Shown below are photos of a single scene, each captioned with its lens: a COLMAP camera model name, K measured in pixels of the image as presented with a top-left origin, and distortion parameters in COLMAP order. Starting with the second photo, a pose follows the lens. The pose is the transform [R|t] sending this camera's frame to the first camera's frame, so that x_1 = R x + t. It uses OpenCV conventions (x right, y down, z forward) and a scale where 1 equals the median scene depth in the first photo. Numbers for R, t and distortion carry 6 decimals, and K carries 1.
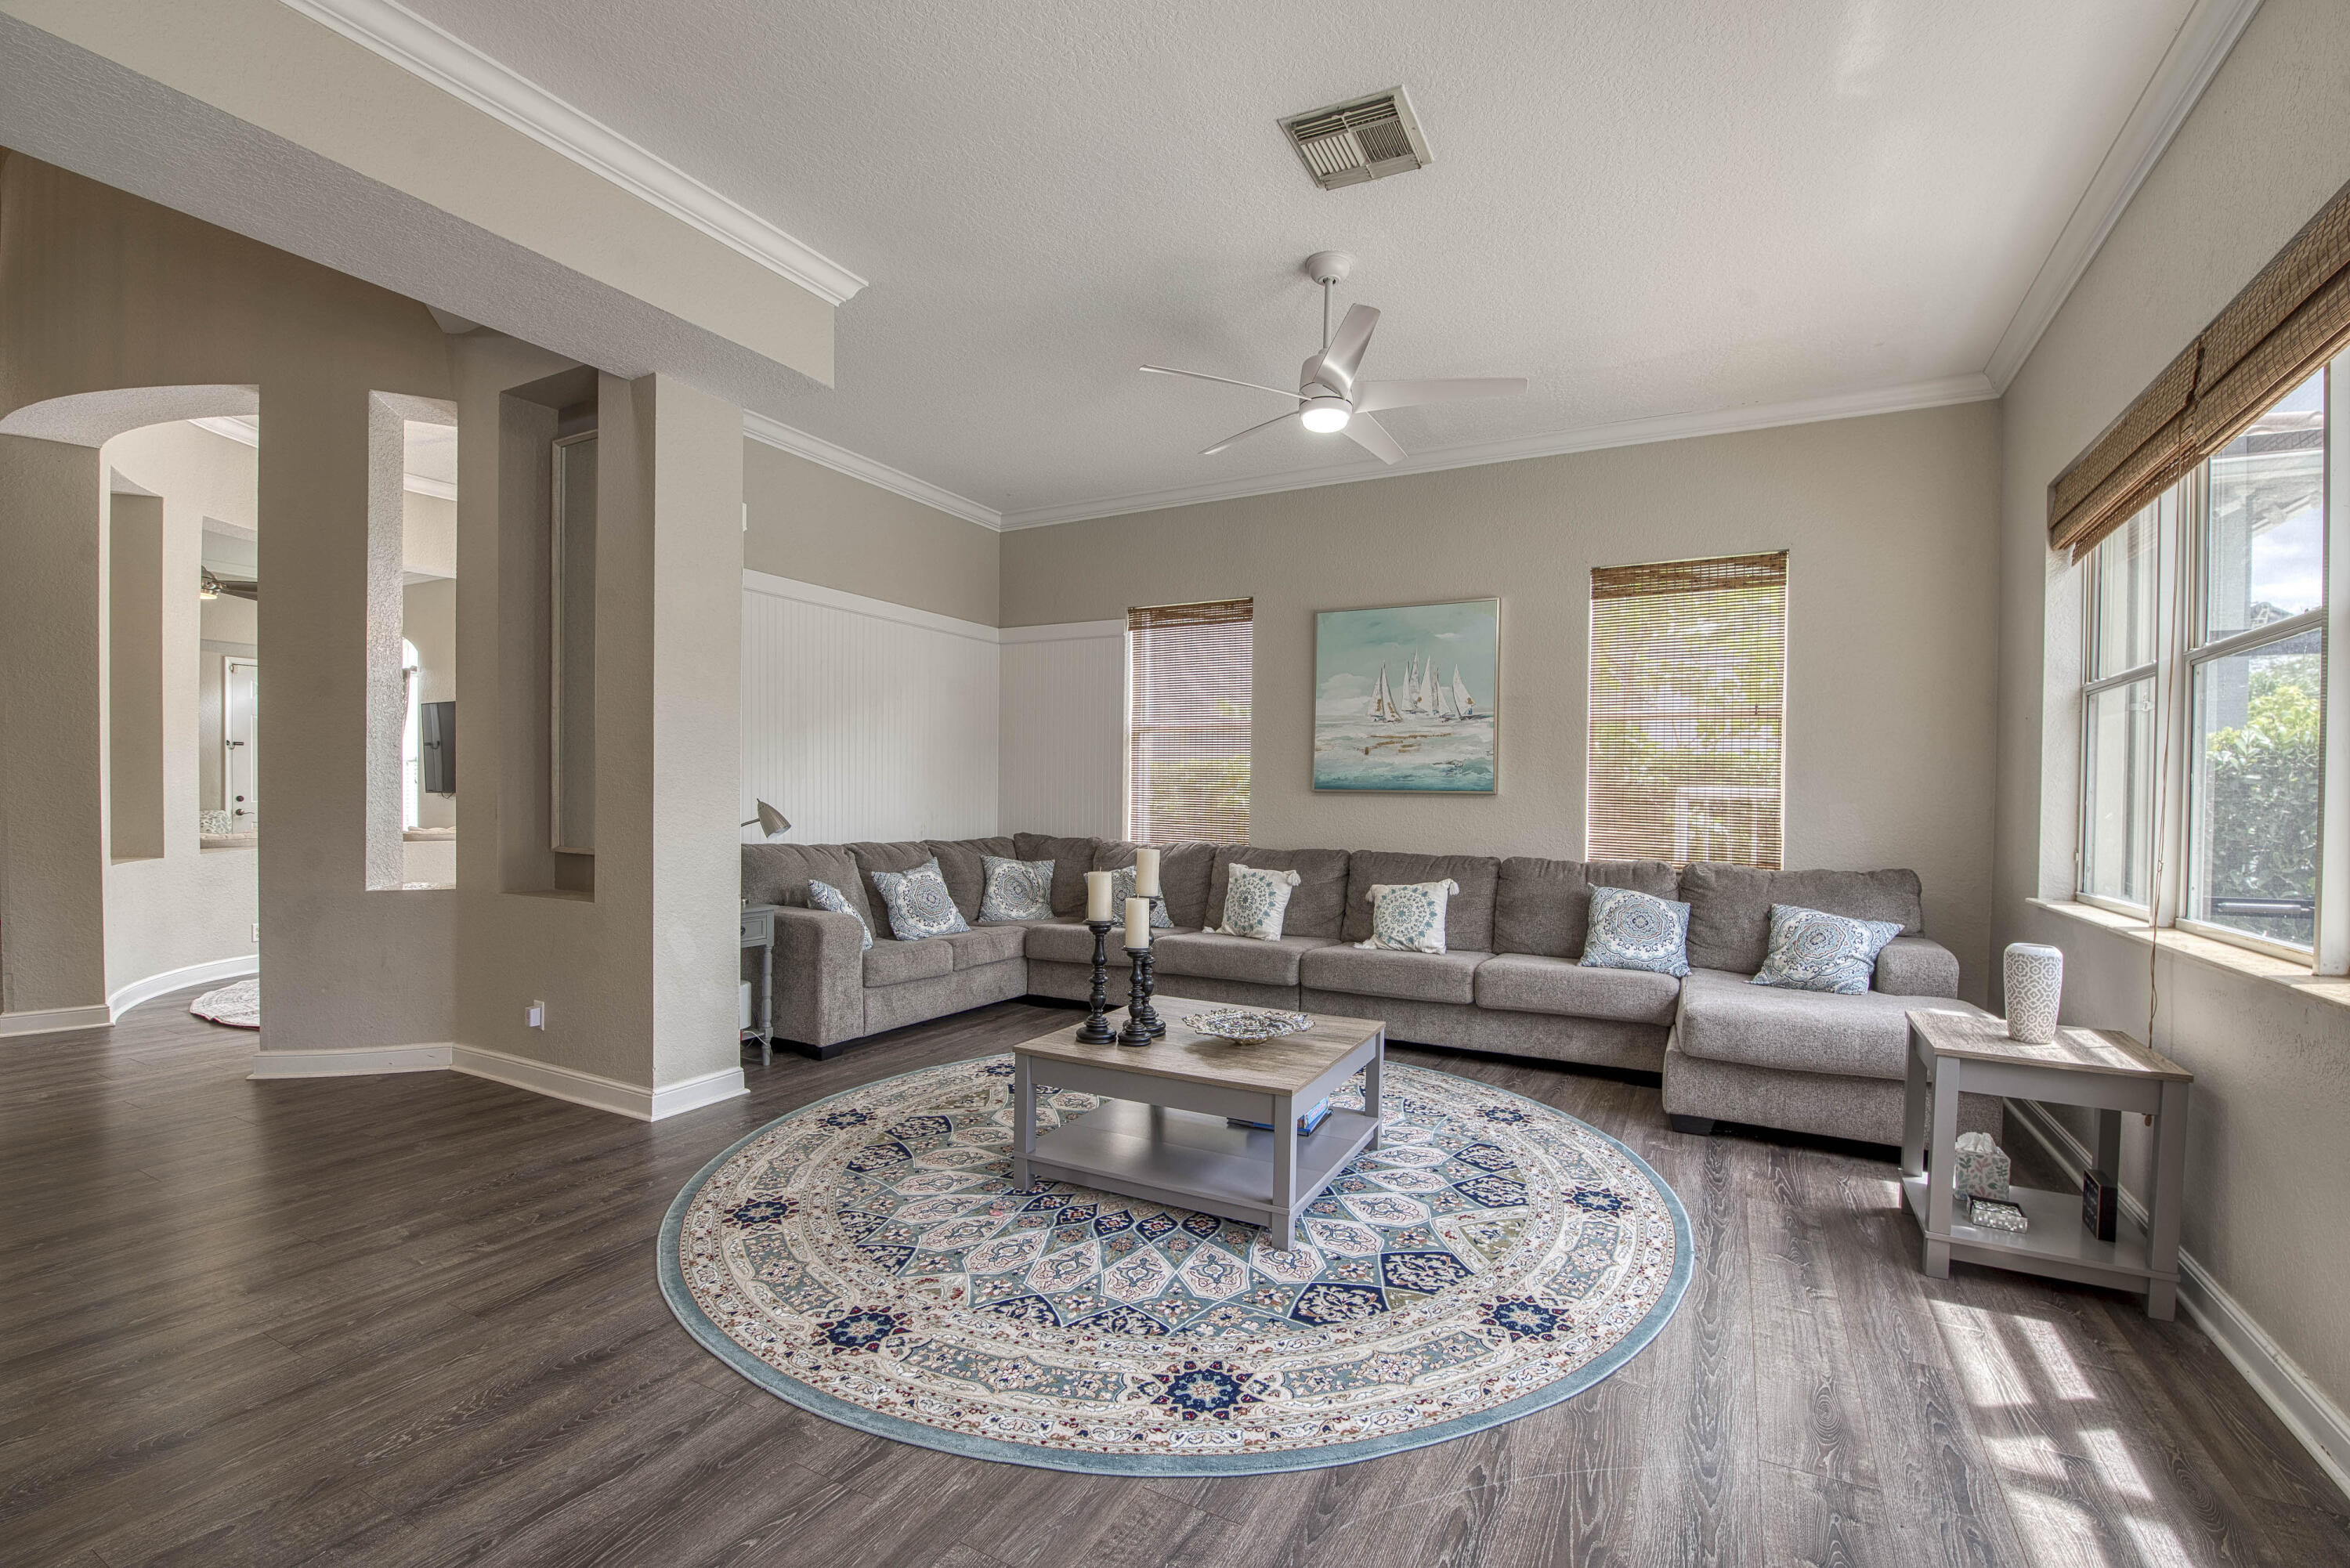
lens RADIAL K [[1010.8, 0, 1203.1], [0, 1010.8, 810.0], [0, 0, 1]] dist [-0.001930, -0.010794]
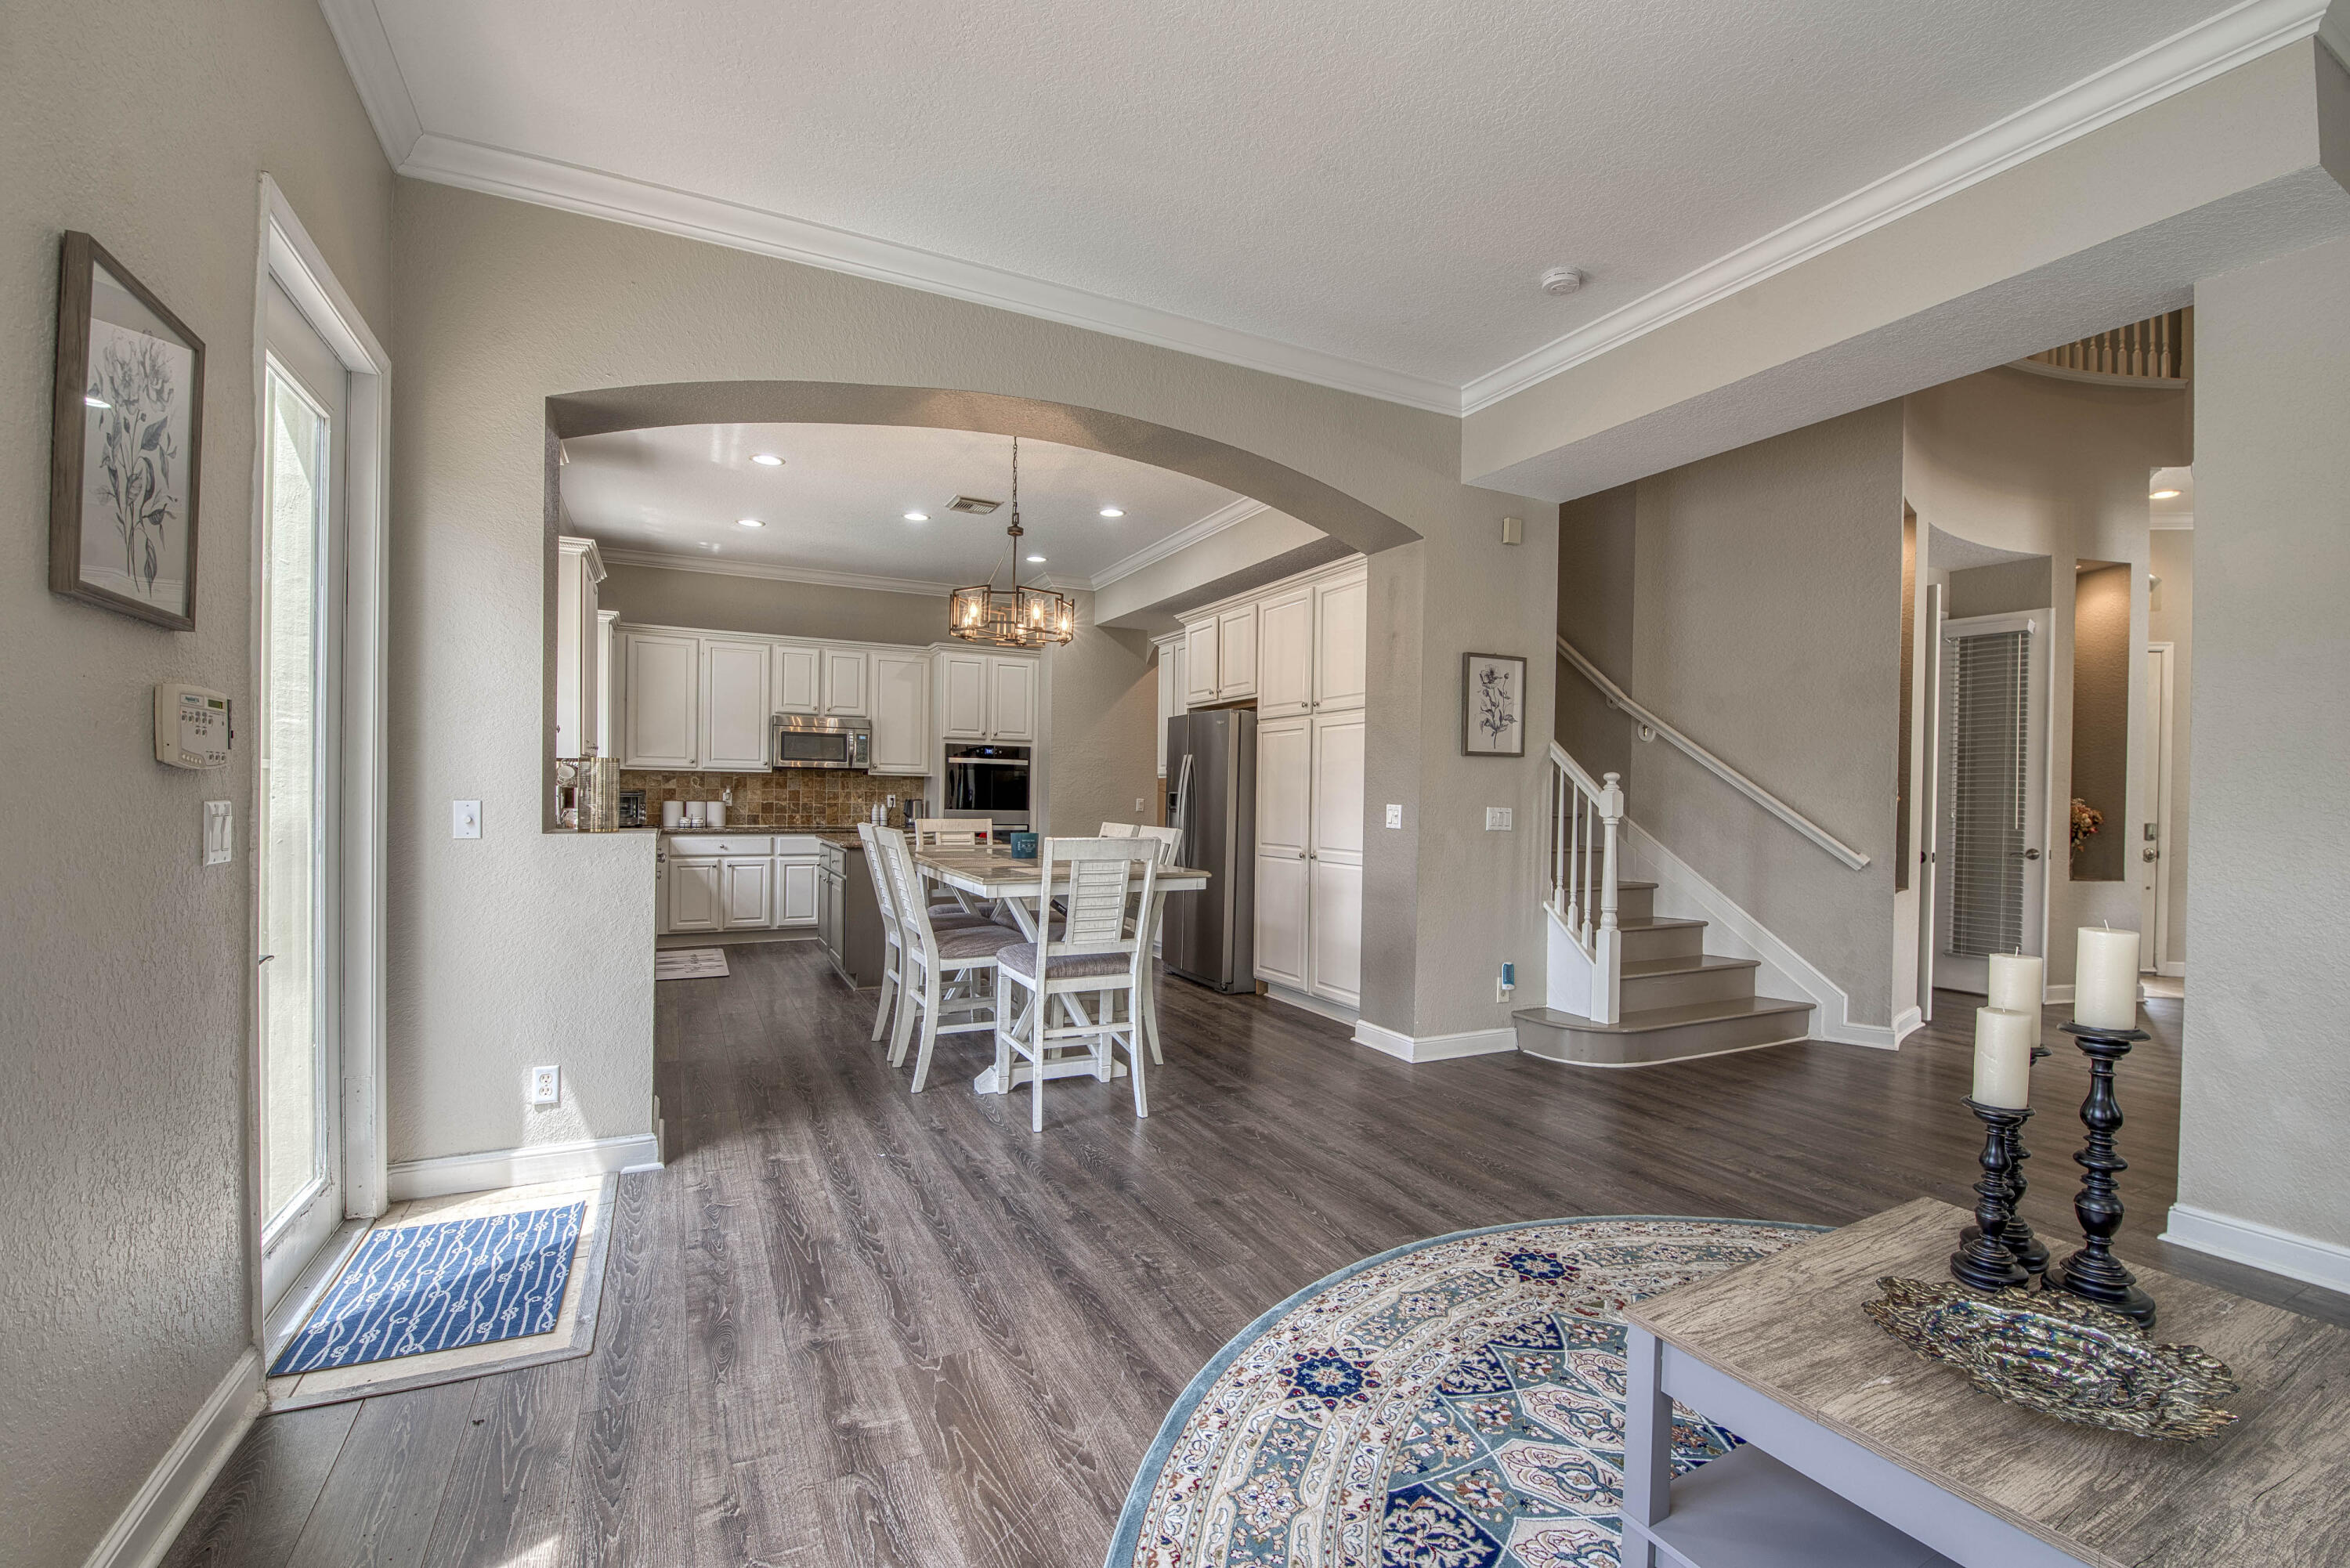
lens RADIAL K [[1010.8, 0, 1203.1], [0, 1010.8, 810.0], [0, 0, 1]] dist [-0.001930, -0.010794]
pose [[-0.573875, -0.012171, -0.818853, 0.410039], [-0.036036, 0.999296, 0.010401, -0.005054], [0.818150, 0.035477, -0.573910, 0.647985]]
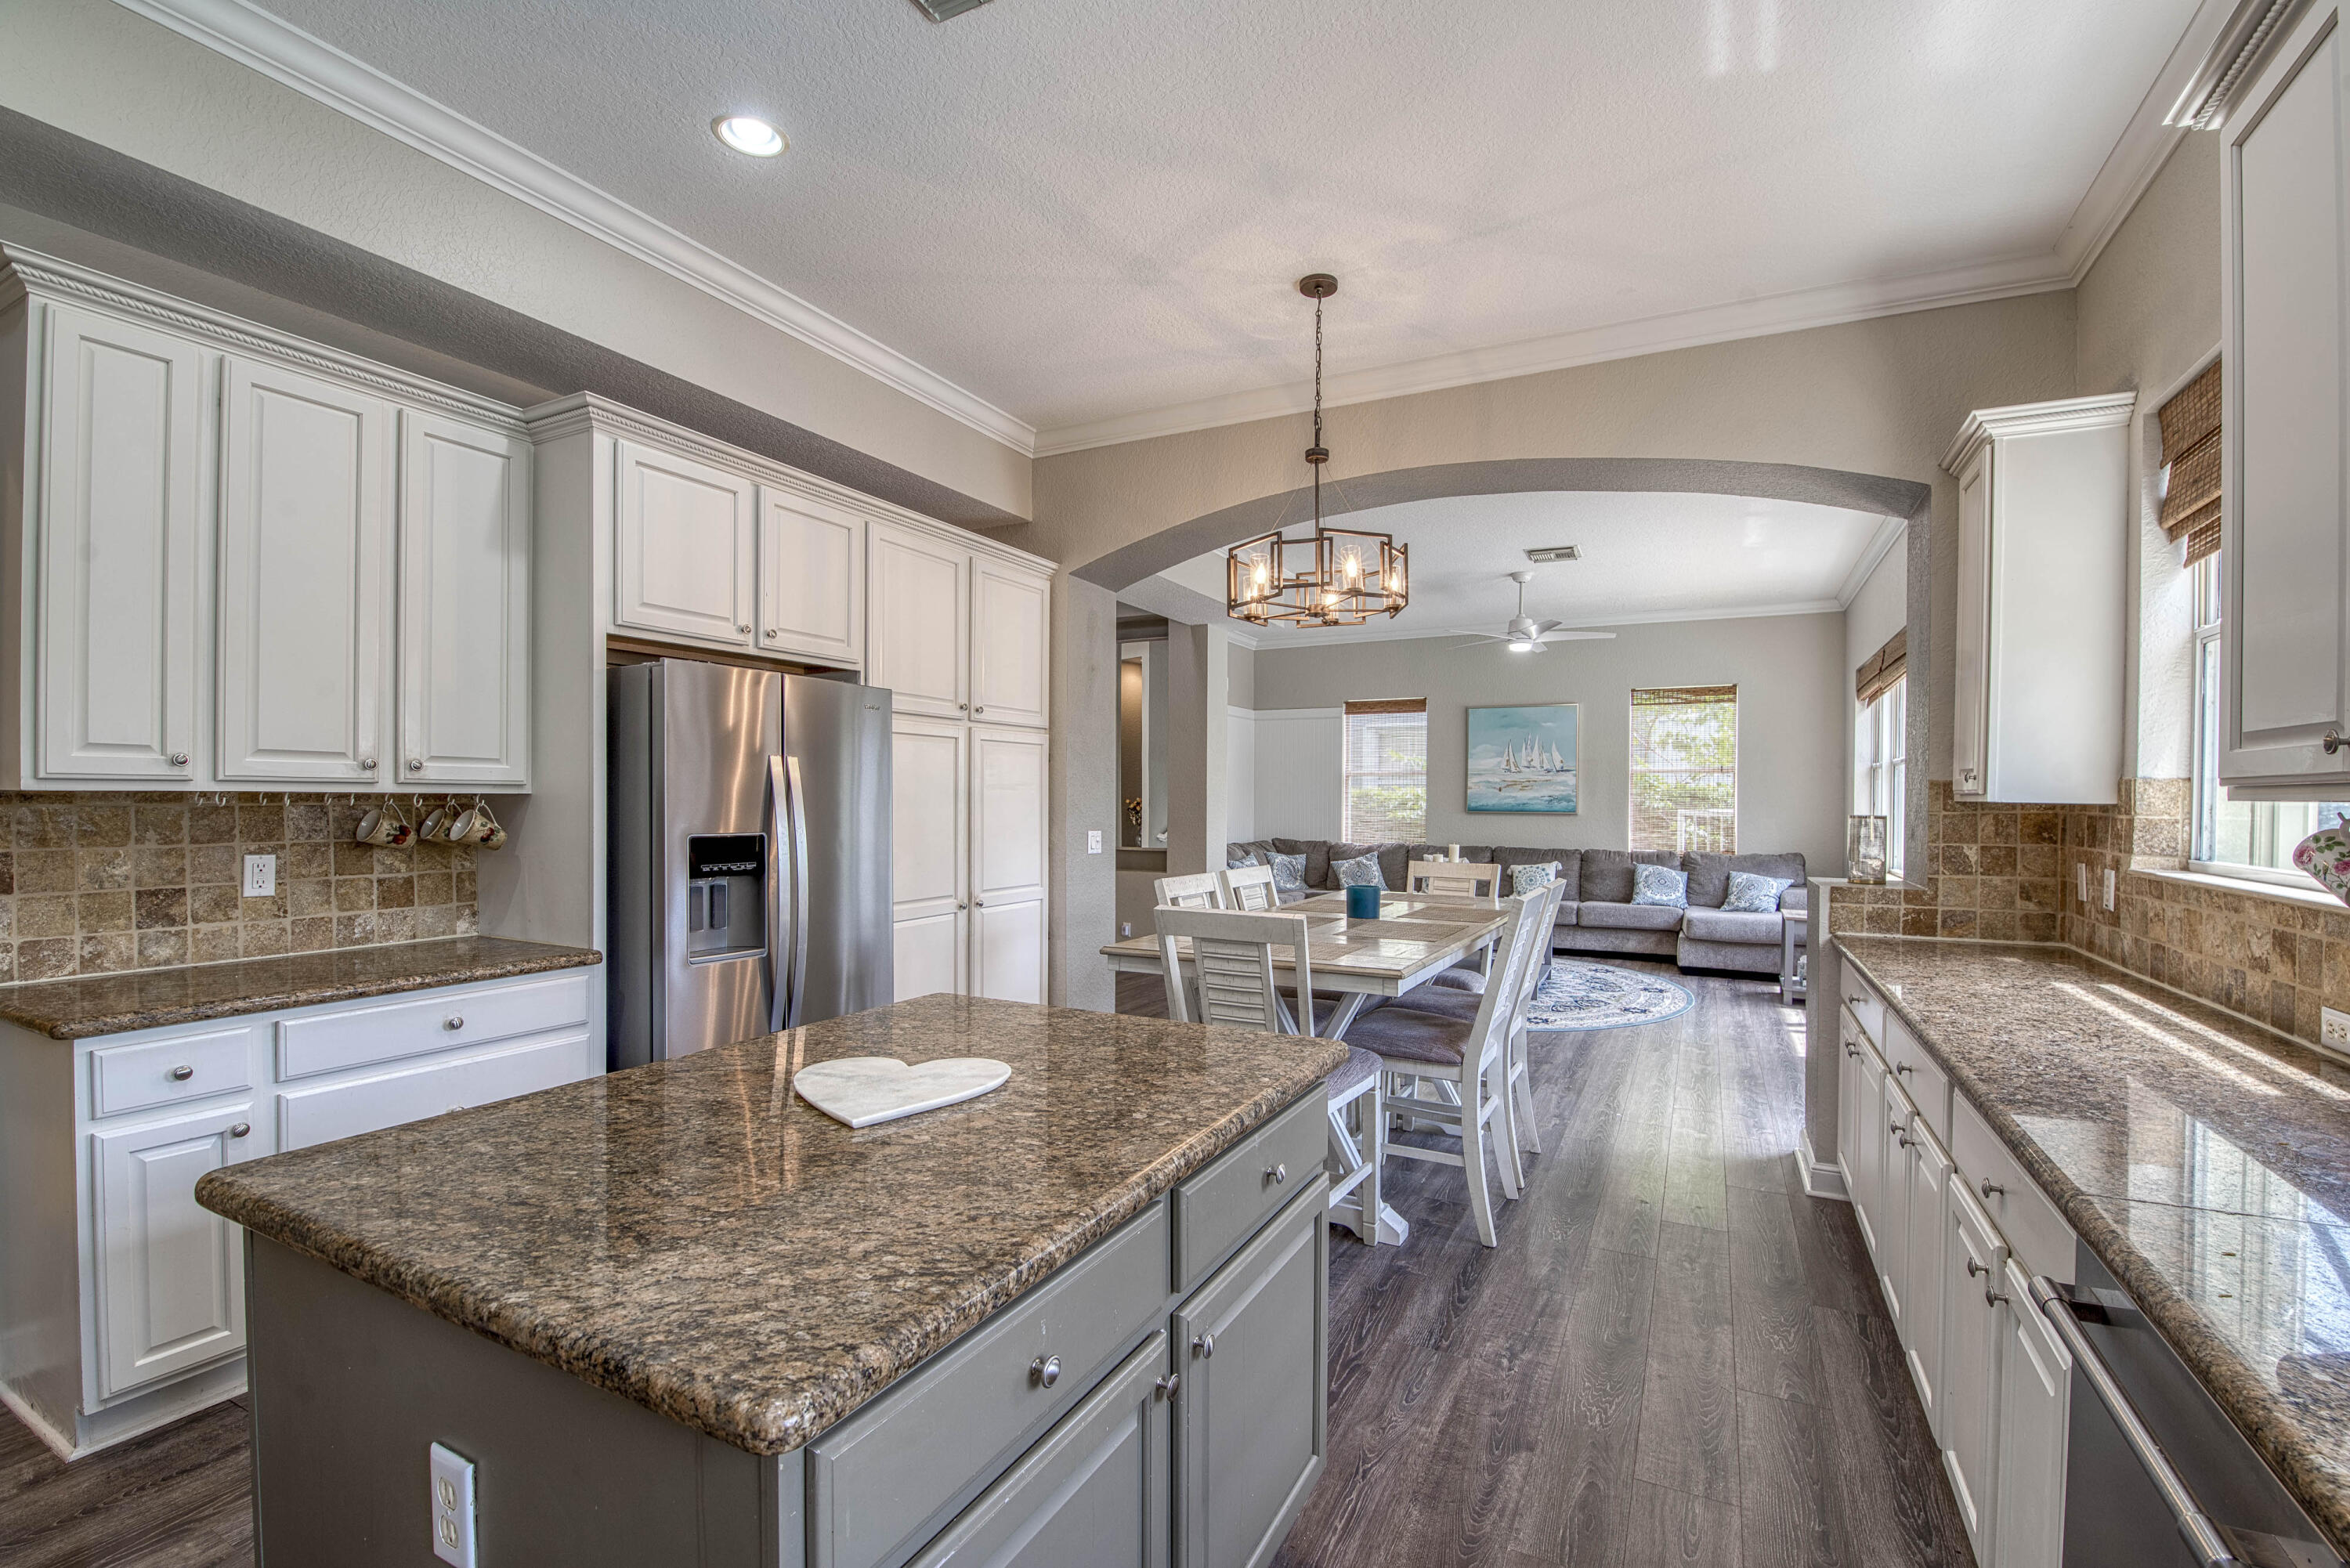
lens RADIAL K [[1010.8, 0, 1203.1], [0, 1010.8, 810.0], [0, 0, 1]] dist [-0.001930, -0.010794]
pose [[0.999859, -0.007772, 0.014854, -0.463314], [0.007832, 0.999961, -0.003968, -0.024595], [-0.014823, 0.004083, 0.999882, -0.900523]]
